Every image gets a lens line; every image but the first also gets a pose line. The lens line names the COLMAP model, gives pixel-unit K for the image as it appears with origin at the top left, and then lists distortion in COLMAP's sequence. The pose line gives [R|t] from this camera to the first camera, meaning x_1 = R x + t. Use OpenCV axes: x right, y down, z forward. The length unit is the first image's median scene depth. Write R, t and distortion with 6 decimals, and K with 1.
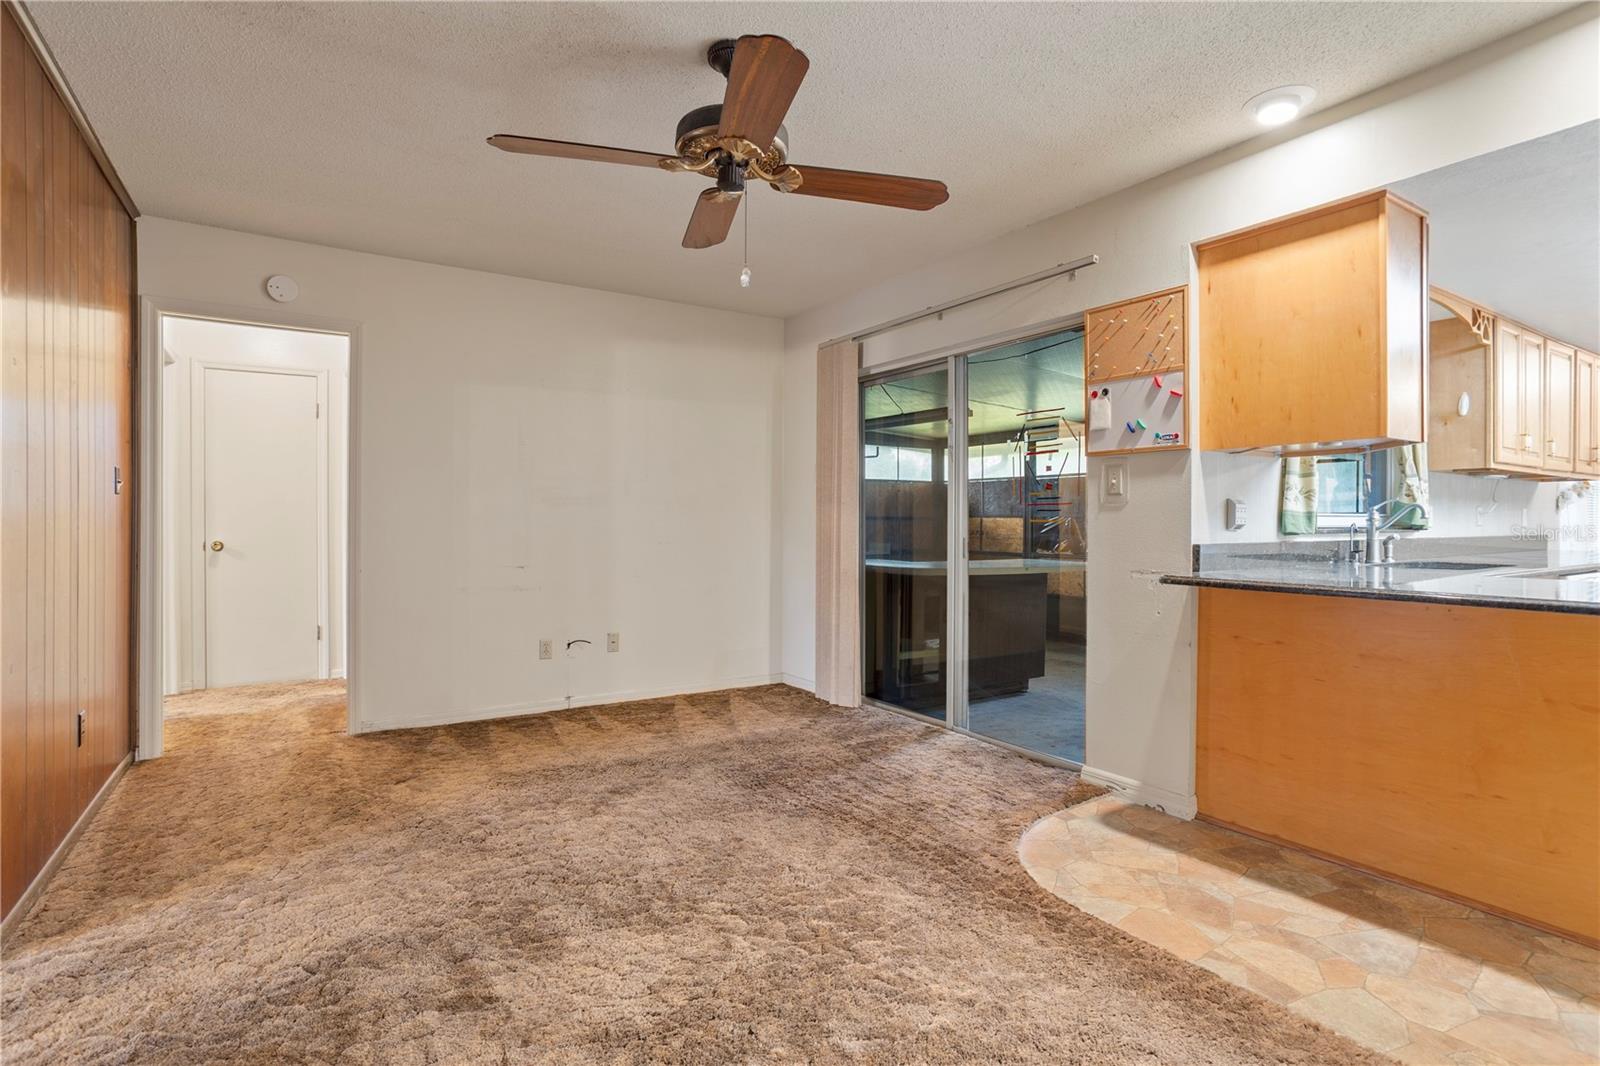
lens RADIAL K [[780.9, 0, 815.7], [0, 780.9, 518.5], [0, 0, 1]] dist [-0.049346, 0.034150]
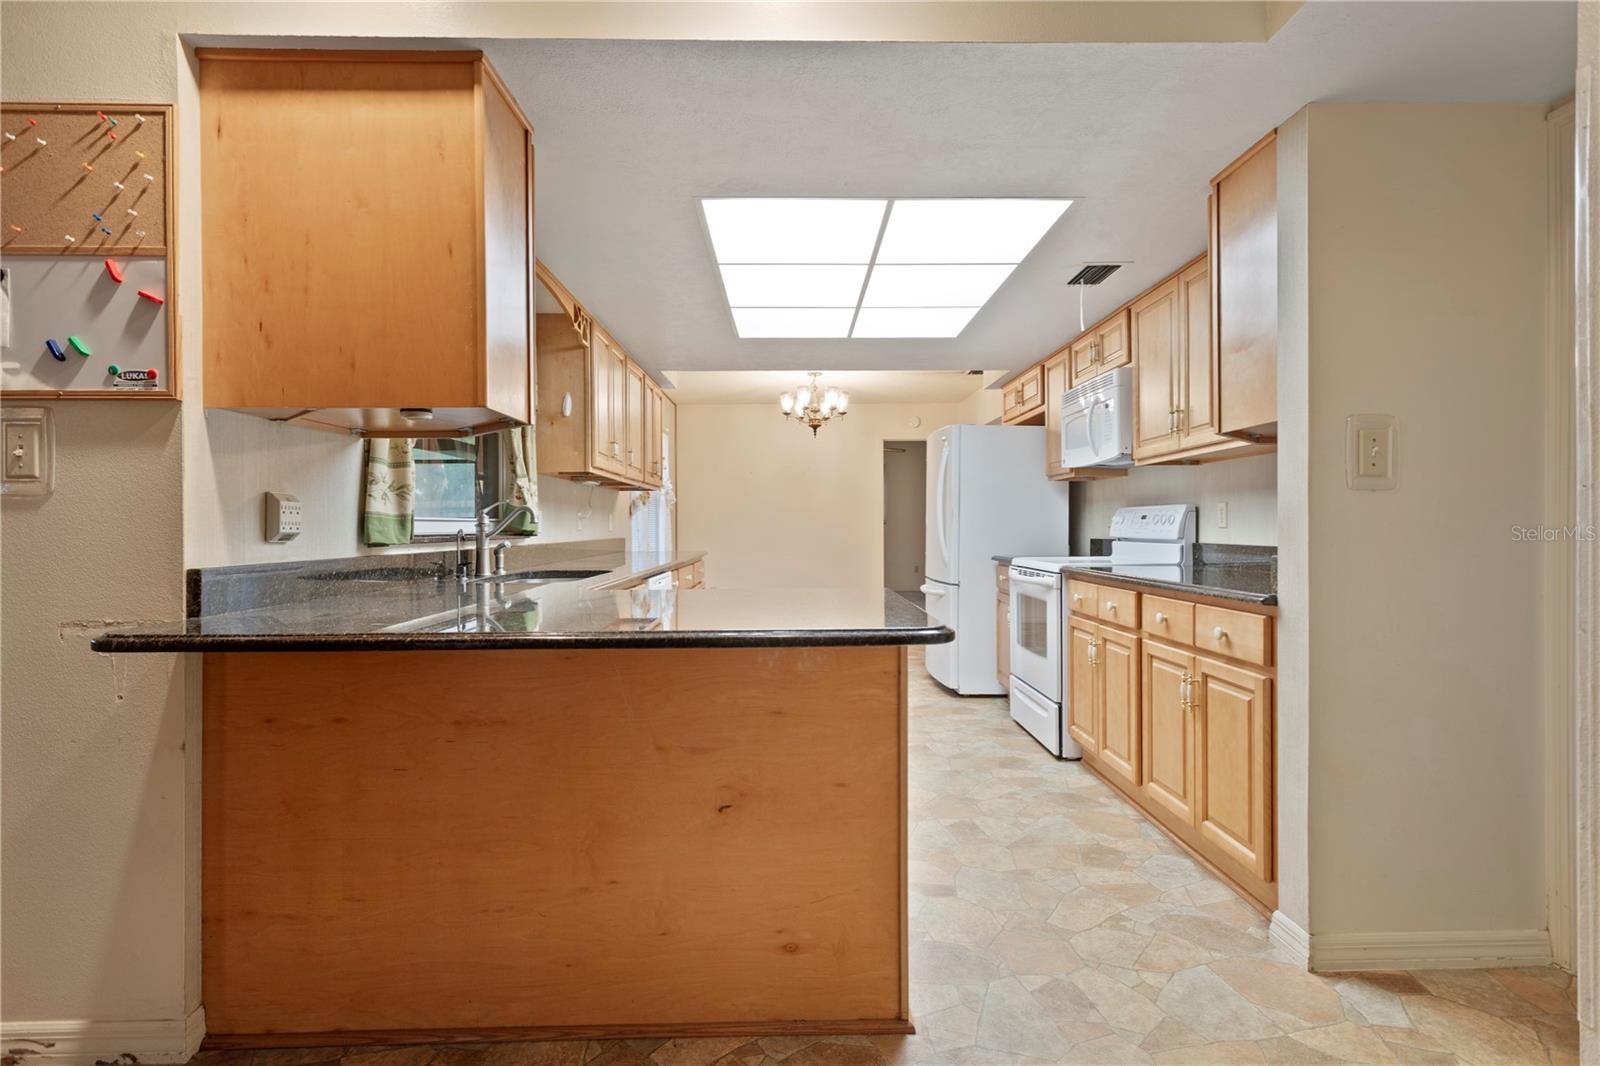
lens RADIAL K [[762.3, 0, 800.0], [0, 762.3, 533.0], [0, 0, 1]] dist [-0.001439, -0.000088]
pose [[0.537479, -0.013154, 0.843174, 0.227785], [0.004303, 0.999908, 0.012857, 0.001273], [-0.843266, -0.003282, 0.537487, 0.282058]]
